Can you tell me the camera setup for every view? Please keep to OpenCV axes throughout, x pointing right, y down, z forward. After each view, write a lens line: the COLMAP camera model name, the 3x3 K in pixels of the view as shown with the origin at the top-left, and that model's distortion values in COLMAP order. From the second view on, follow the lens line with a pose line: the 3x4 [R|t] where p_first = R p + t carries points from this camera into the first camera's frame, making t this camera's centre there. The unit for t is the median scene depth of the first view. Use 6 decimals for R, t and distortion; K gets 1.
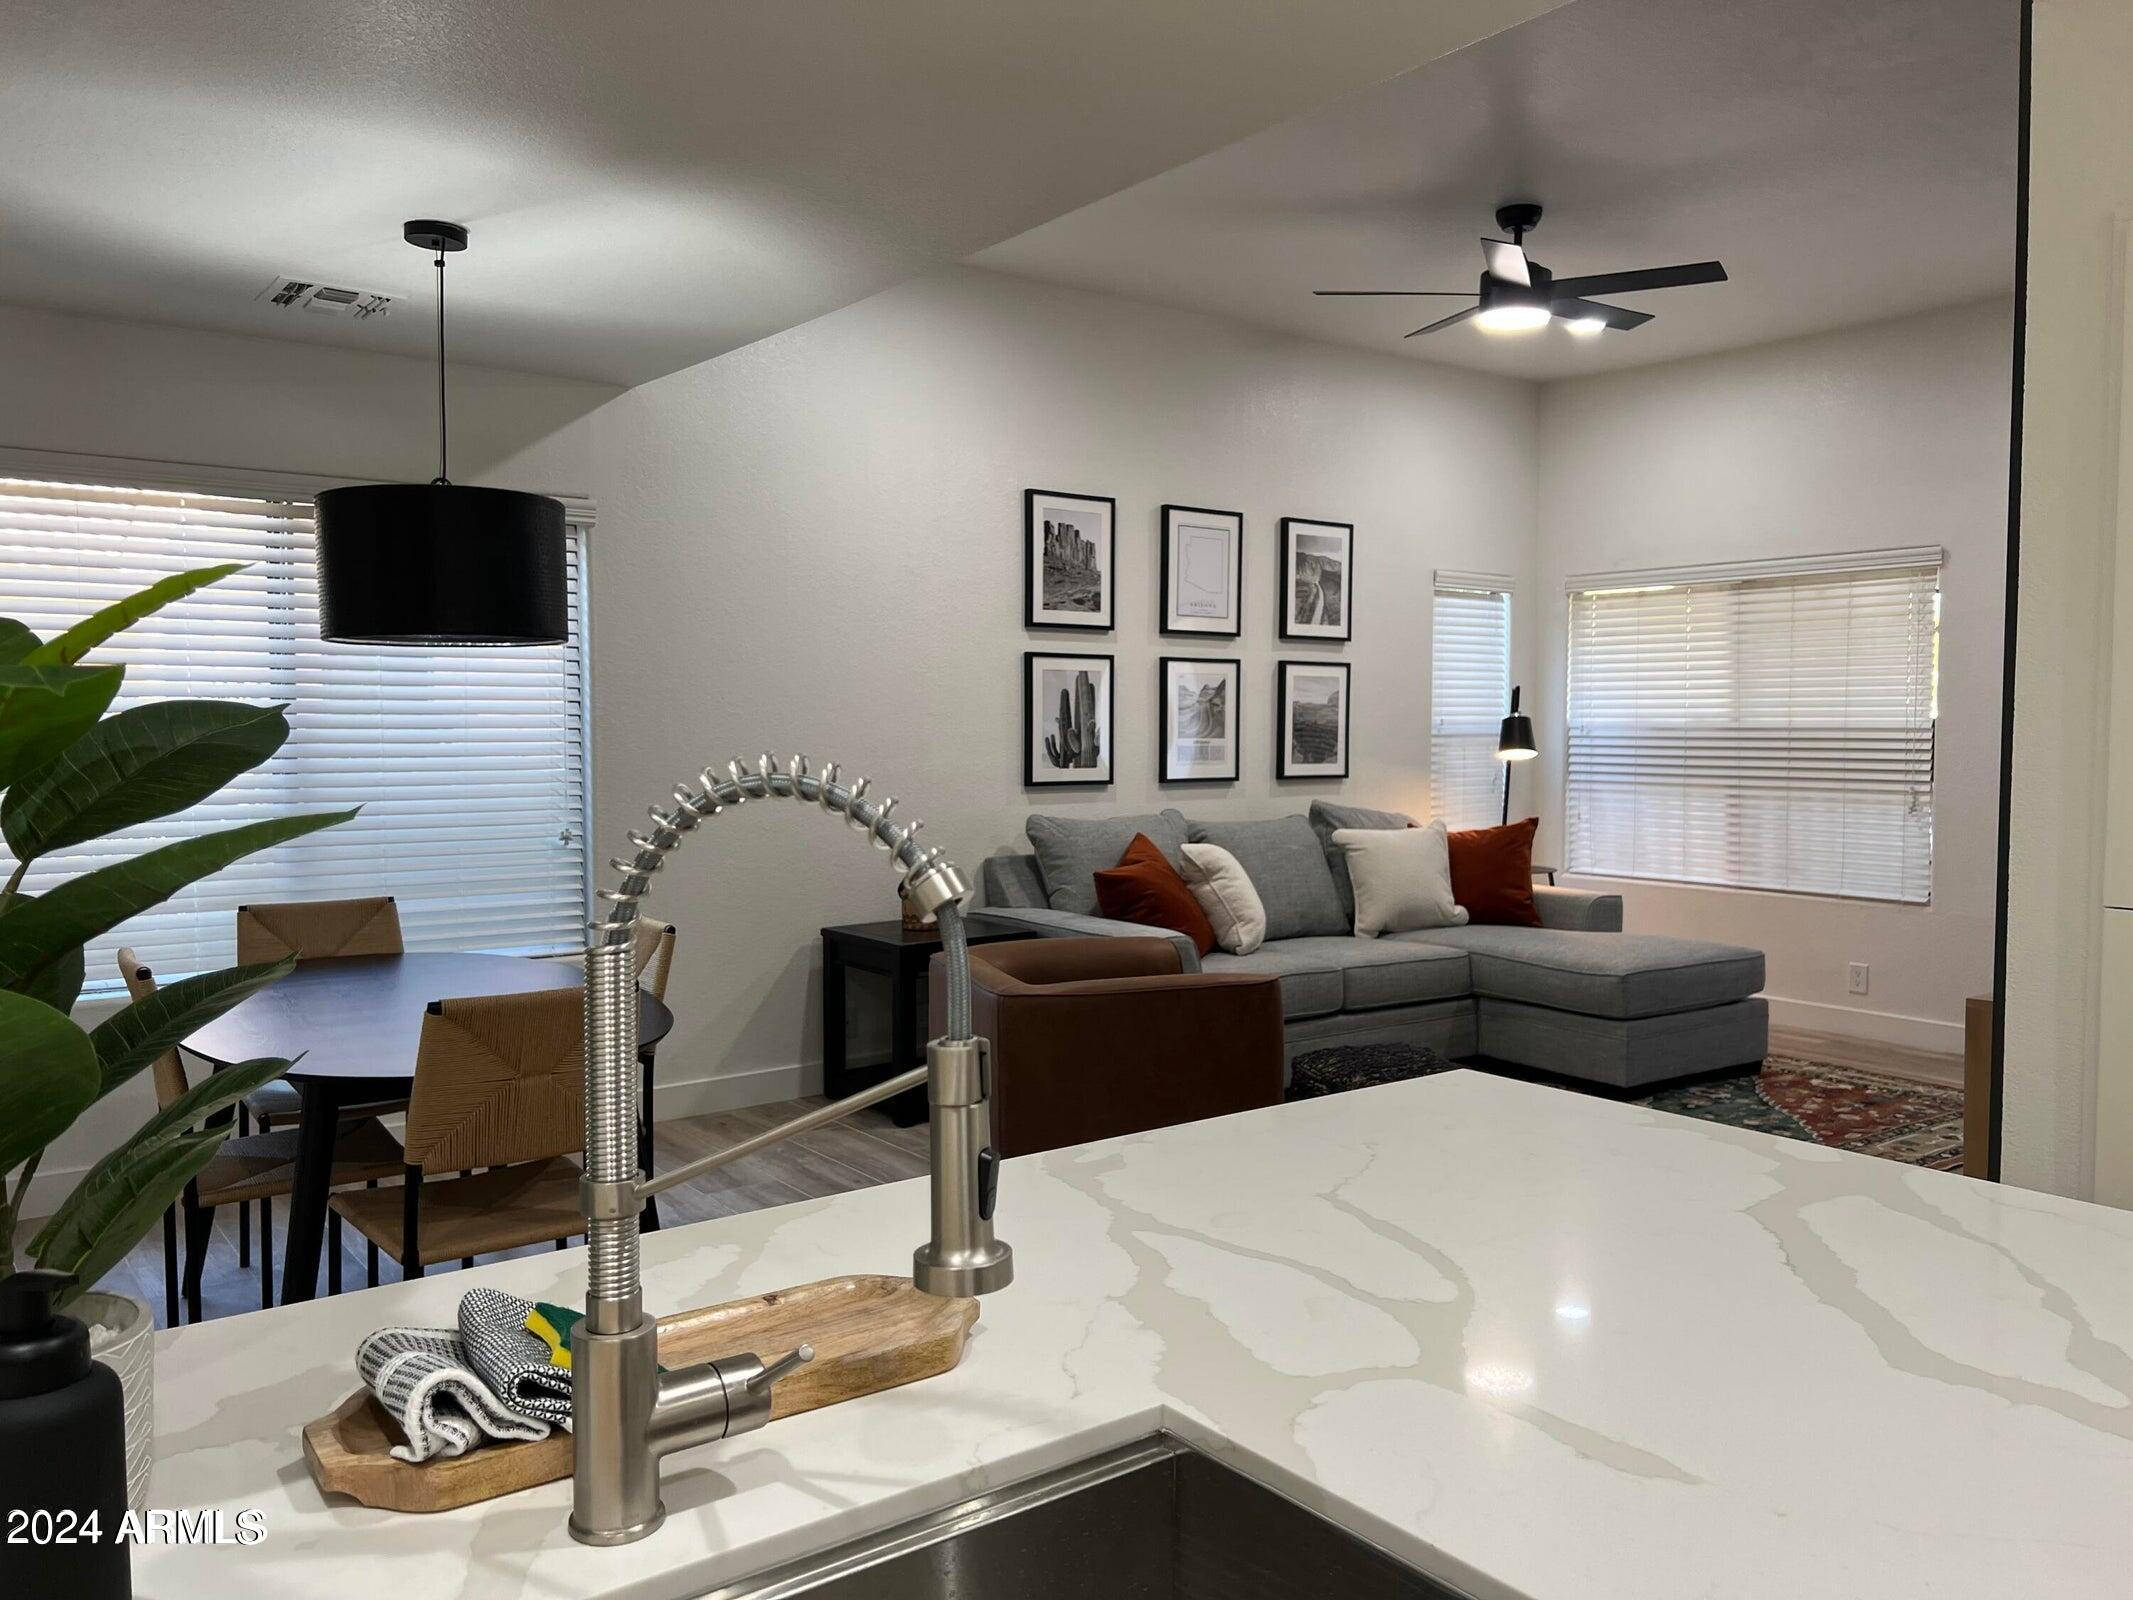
lens RADIAL K [[1572.4, 0, 1066.5], [0, 1572.4, 800.0], [0, 0, 1]] dist [0.096144, 0.000002]
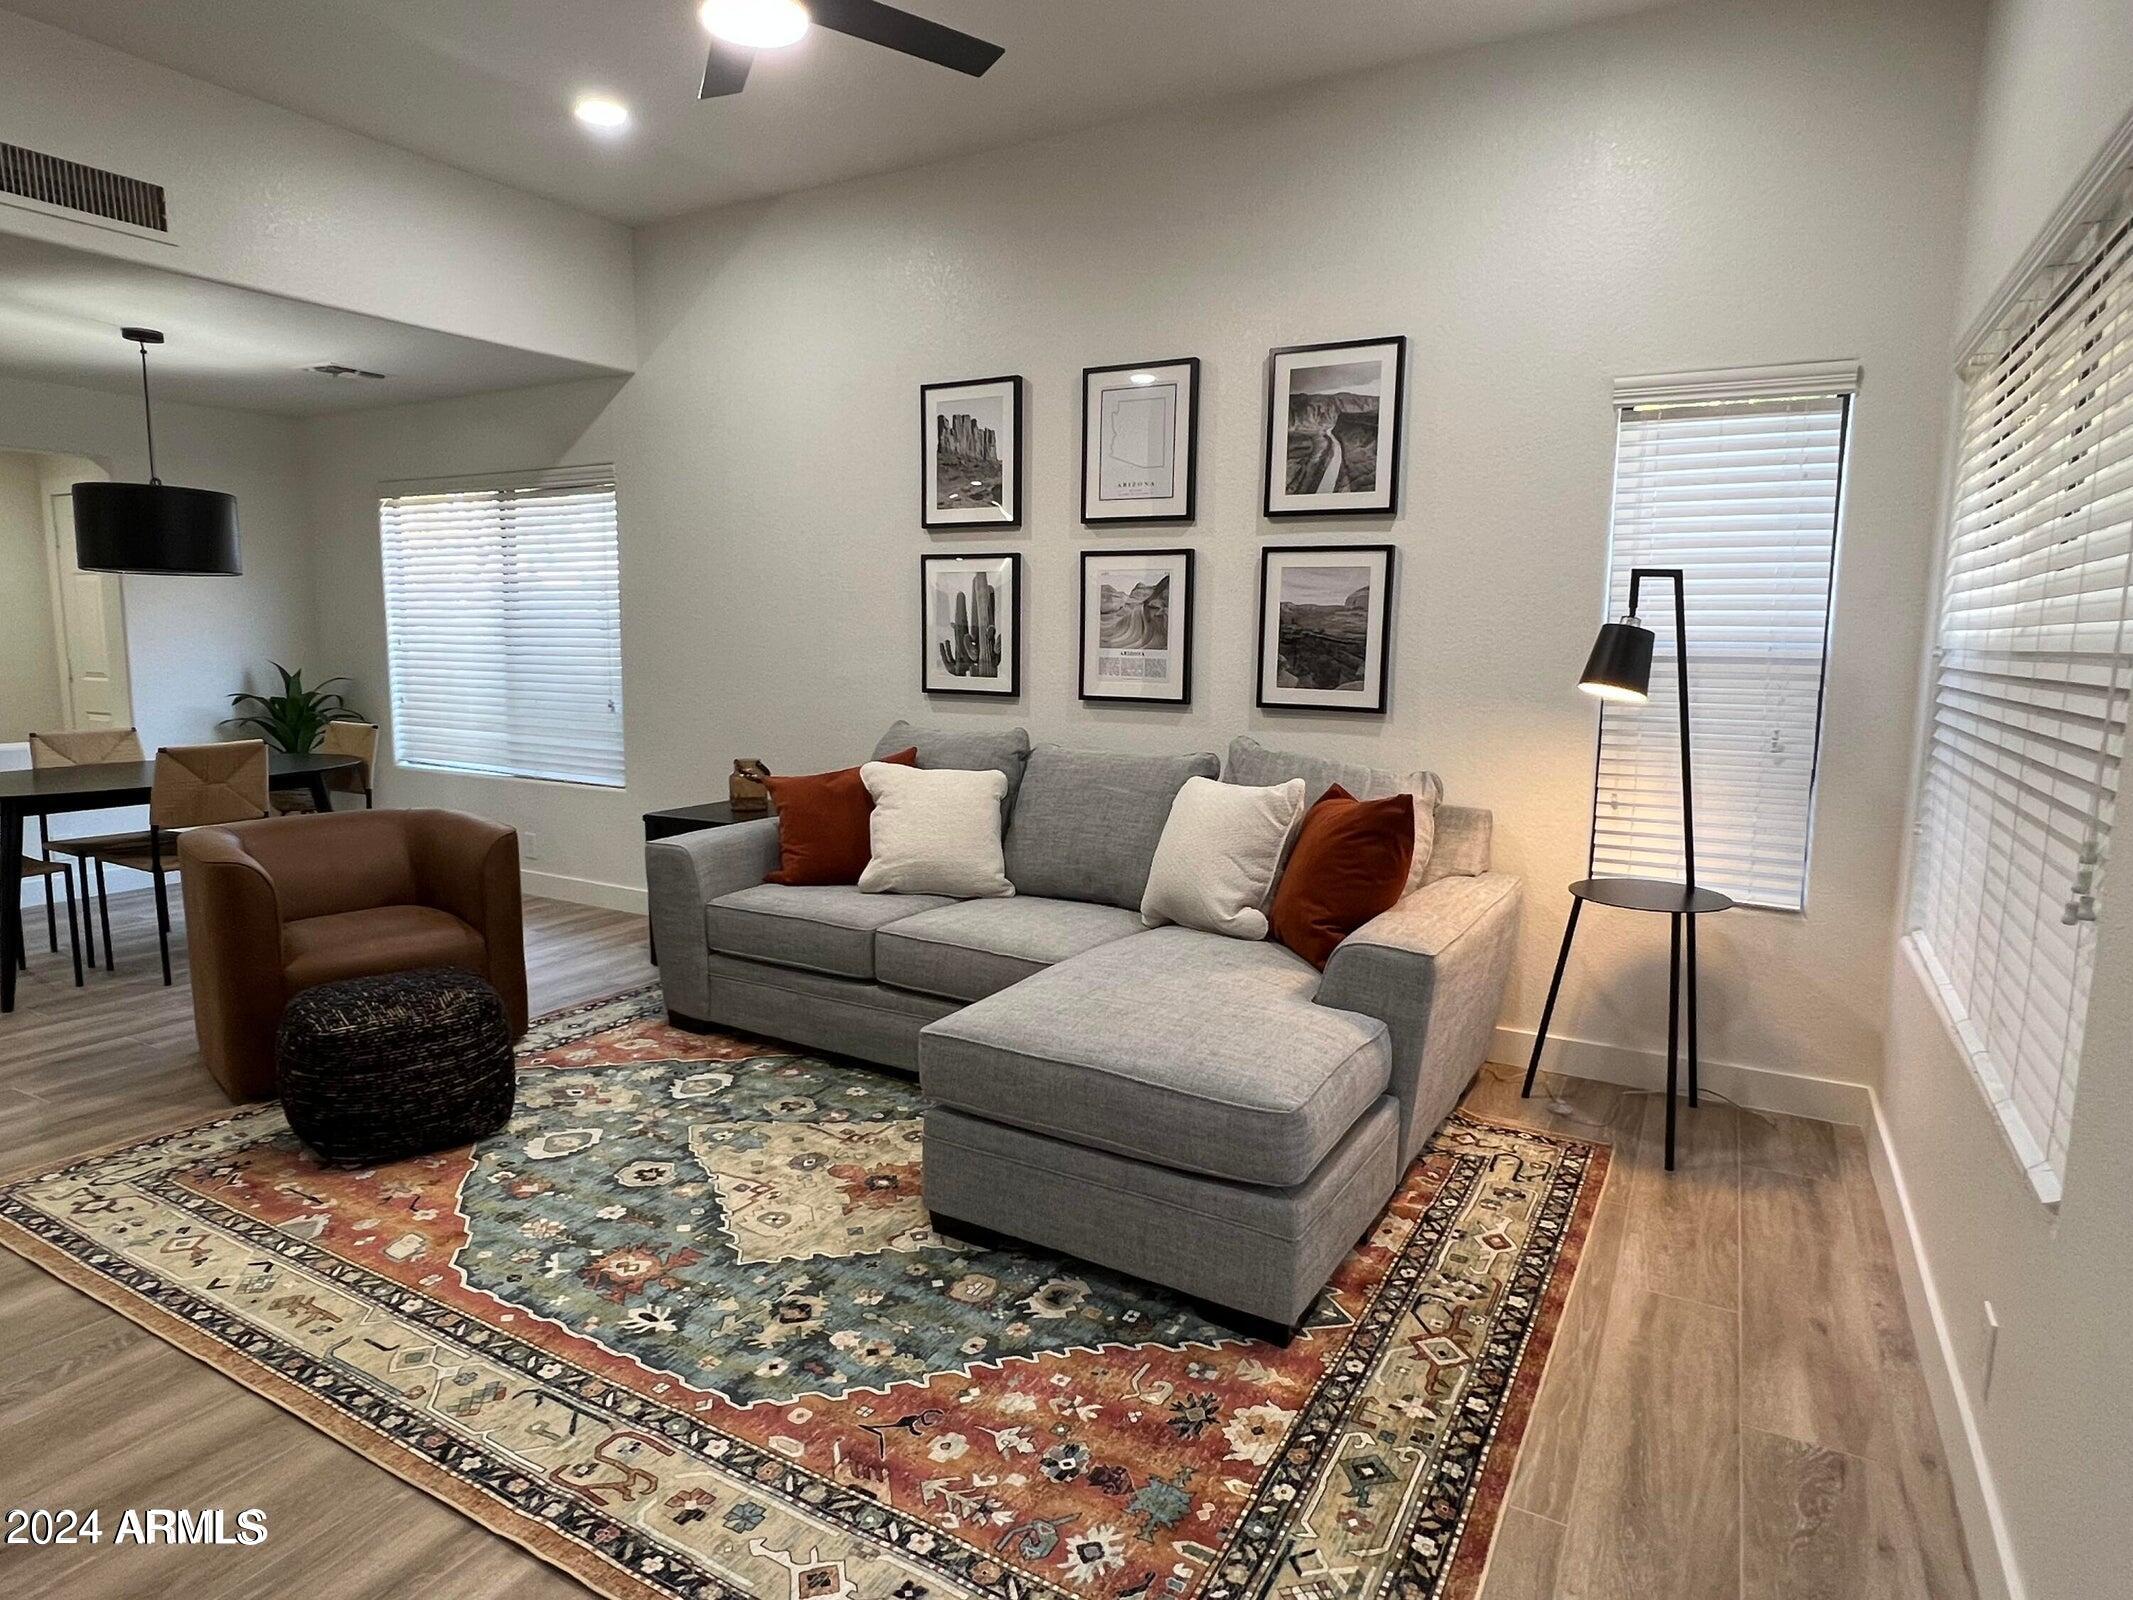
lens RADIAL K [[1225.9, 0, 1066.5], [0, 1225.9, 800.0], [0, 0, 1]] dist [0.000613, -0.001807]
pose [[0.411710, 0.135462, -0.901191, 0.679994], [-0.050863, 0.990765, 0.125690, -0.040598], [0.909895, -0.005911, 0.414797, 0.716858]]
